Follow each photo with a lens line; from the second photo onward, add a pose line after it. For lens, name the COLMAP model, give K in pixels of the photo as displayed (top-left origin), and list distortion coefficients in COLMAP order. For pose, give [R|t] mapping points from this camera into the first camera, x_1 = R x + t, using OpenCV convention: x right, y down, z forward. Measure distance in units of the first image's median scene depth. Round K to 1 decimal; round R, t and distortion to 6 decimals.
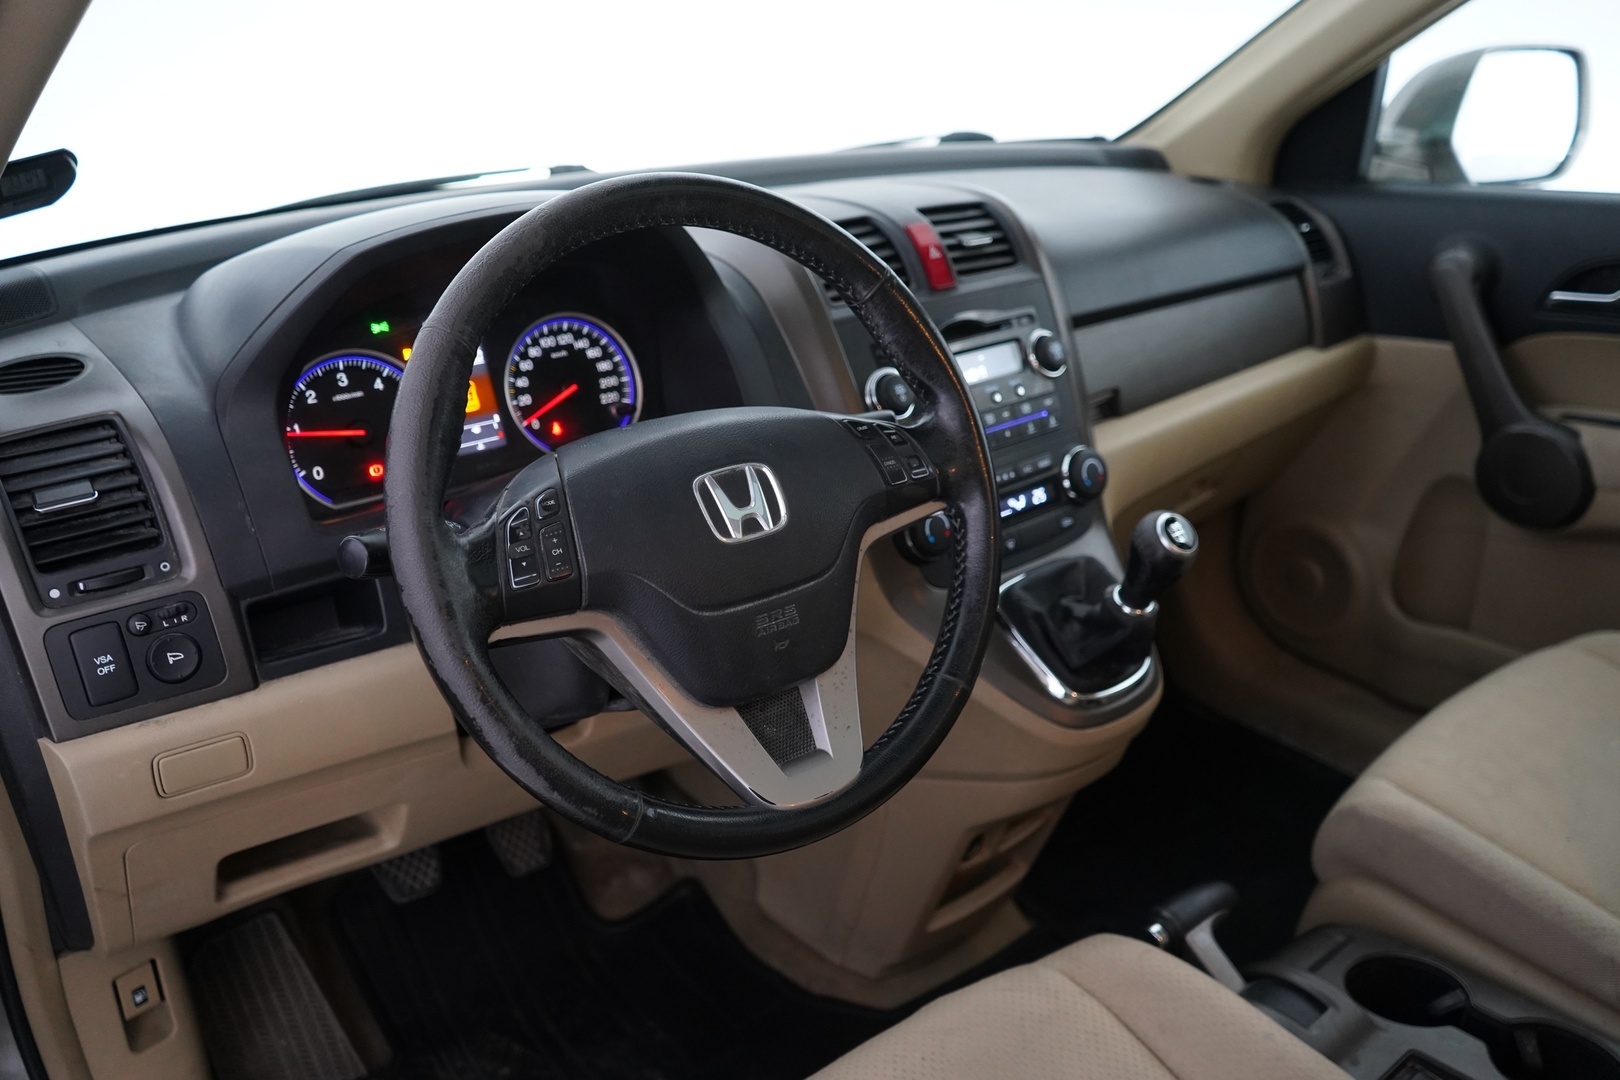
lens RADIAL K [[1285.9, 0, 810.0], [0, 1285.9, 540.0], [0, 0, 1]] dist [-0.000774, 0.001981]
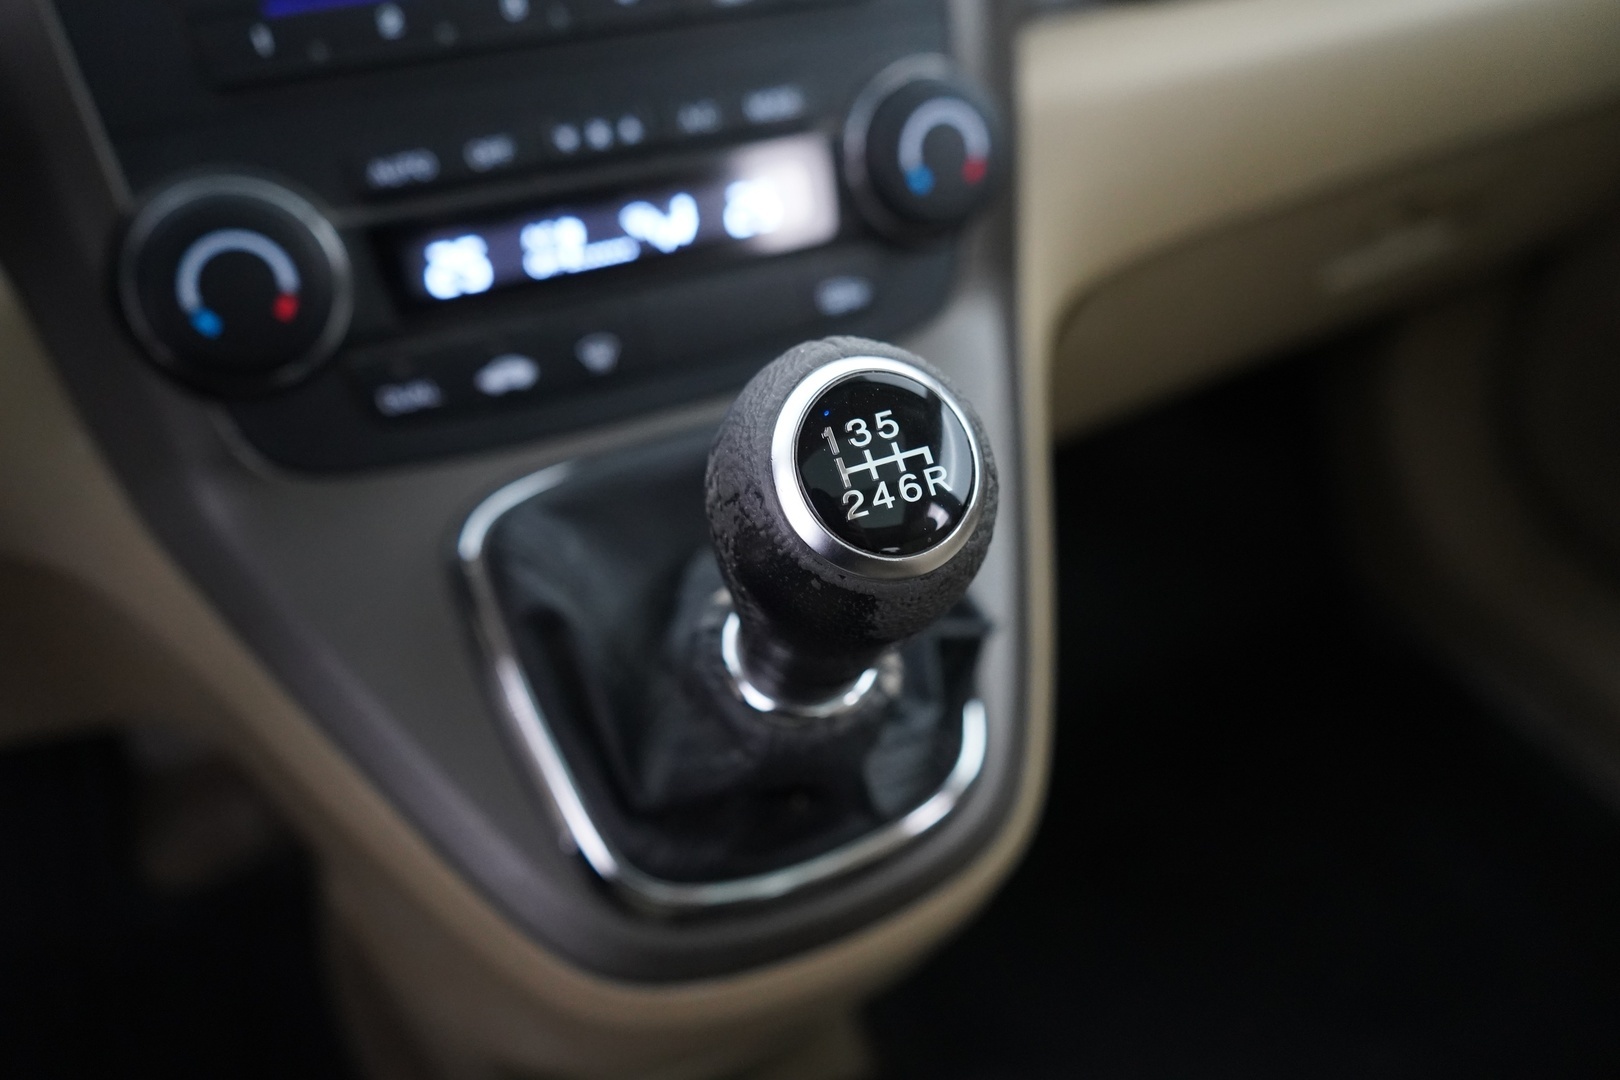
lens RADIAL K [[1285.9, 0, 810.0], [0, 1285.9, 540.0], [0, 0, 1]] dist [-0.000774, 0.001981]
pose [[0.966612, 0.161946, -0.198581, 0.303048], [-0.103777, 0.955979, 0.274472, -0.050153], [0.234289, -0.244700, 0.940867, 0.758782]]
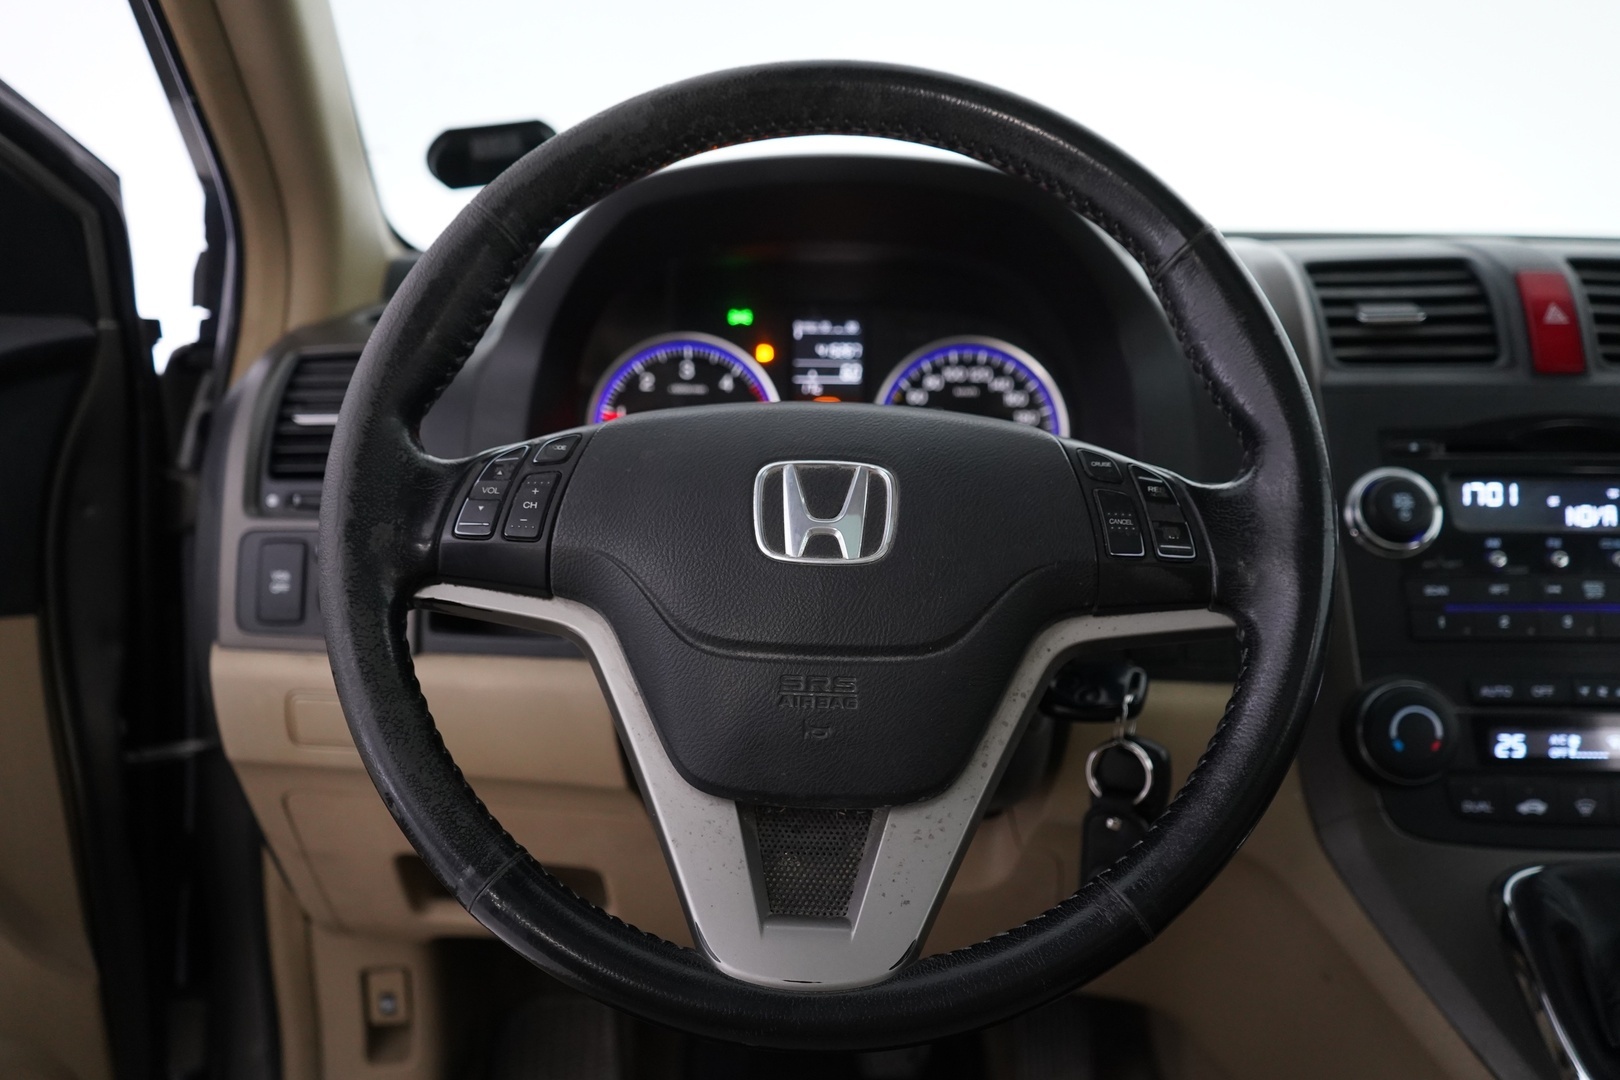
lens RADIAL K [[1454.5, 0, 810.0], [0, 1454.5, 540.0], [0, 0, 1]] dist [0.003399, 0.004131]
pose [[0.768056, 0.168051, -0.617939, 0.296217], [-0.267137, 0.961064, -0.070667, 0.029300], [0.582003, 0.219350, 0.783044, 0.285952]]
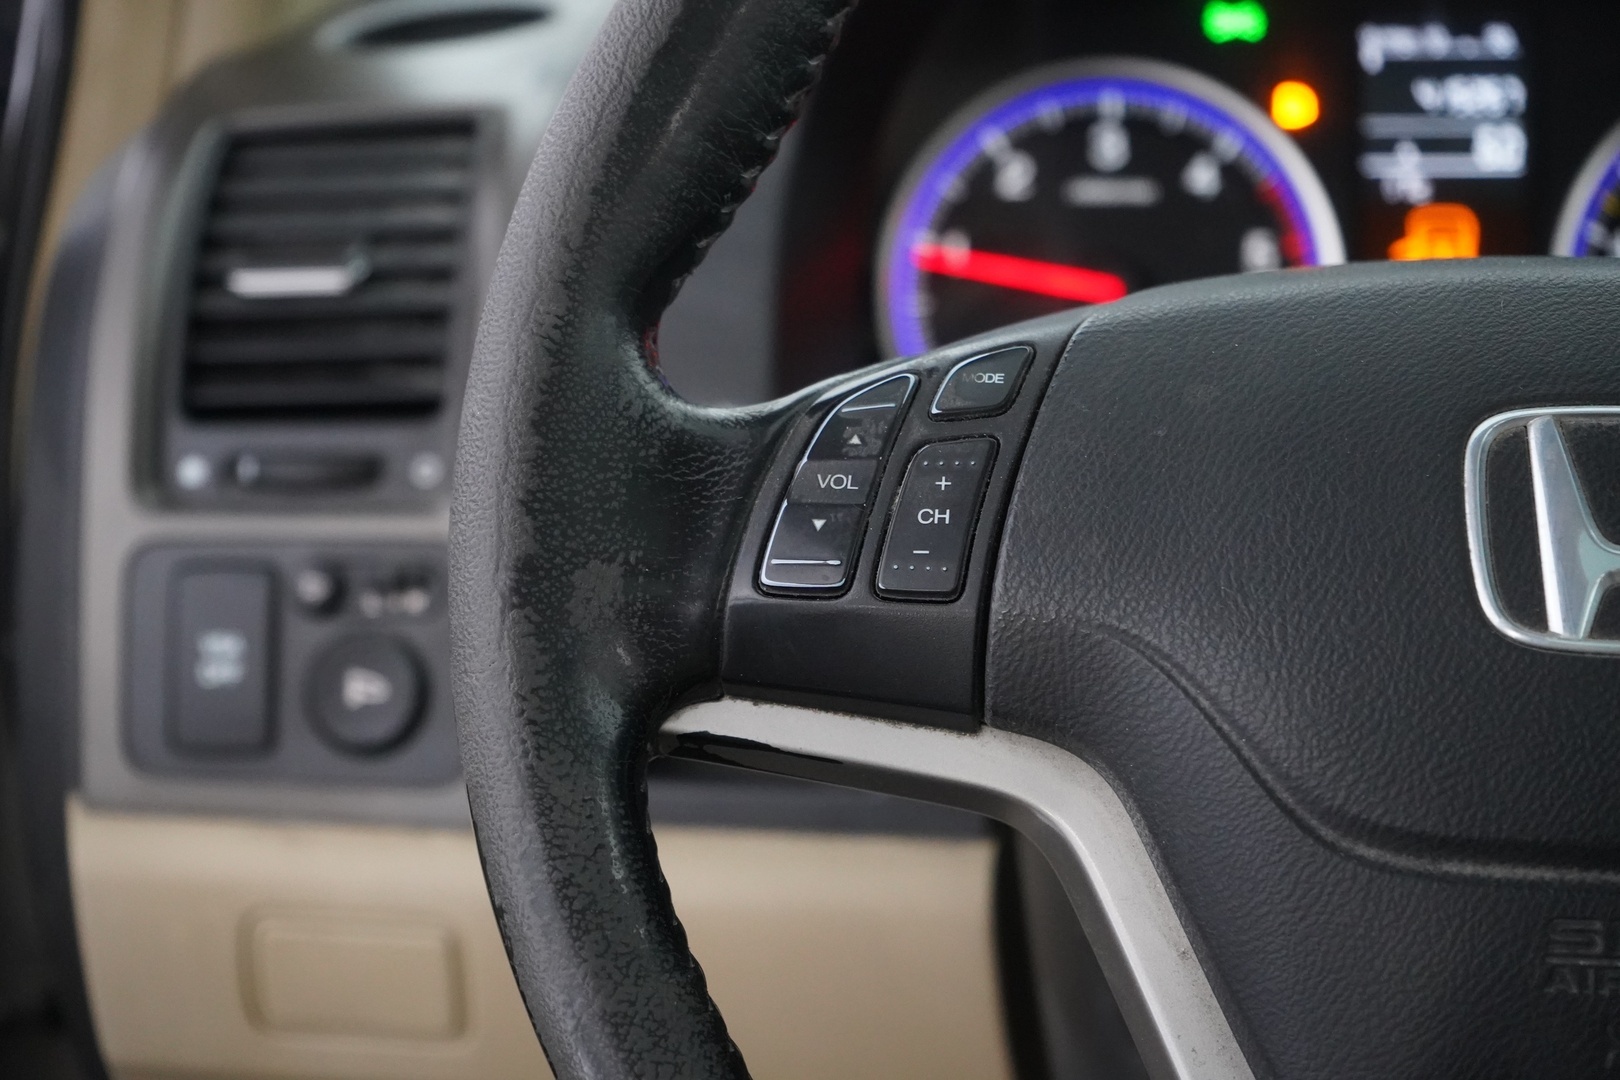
lens RADIAL K [[3416.1, 0, 810.0], [0, 3416.1, 540.0], [0, 0, 1]] dist [-0.086650, 0.272018]
pose [[0.714744, 0.175918, -0.676900, 0.233269], [-0.263449, 0.964279, -0.027575, 0.030200], [0.647870, 0.198038, 0.735558, 0.233103]]
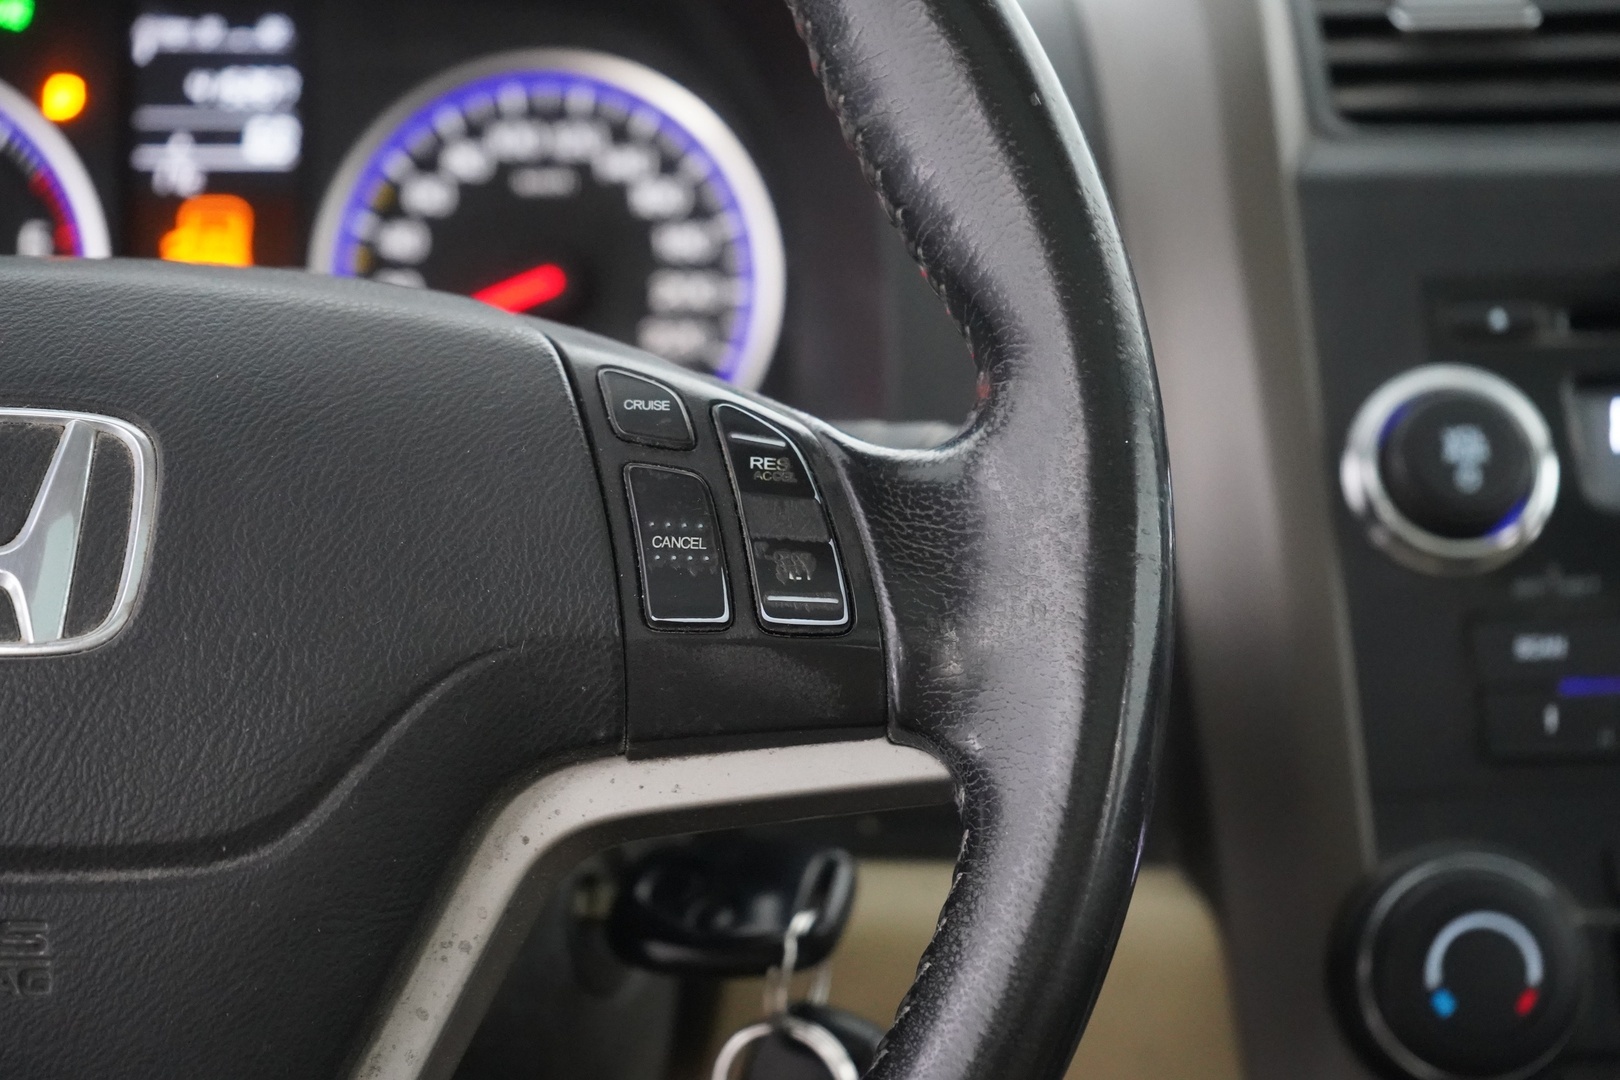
lens RADIAL K [[3416.1, 0, 810.0], [0, 3416.1, 540.0], [0, 0, 1]] dist [-0.086650, 0.272018]
pose [[0.816479, 0.173592, -0.550661, 0.368677], [-0.246875, 0.967115, -0.061172, -0.018773], [0.521933, 0.185890, 0.832485, 0.330870]]
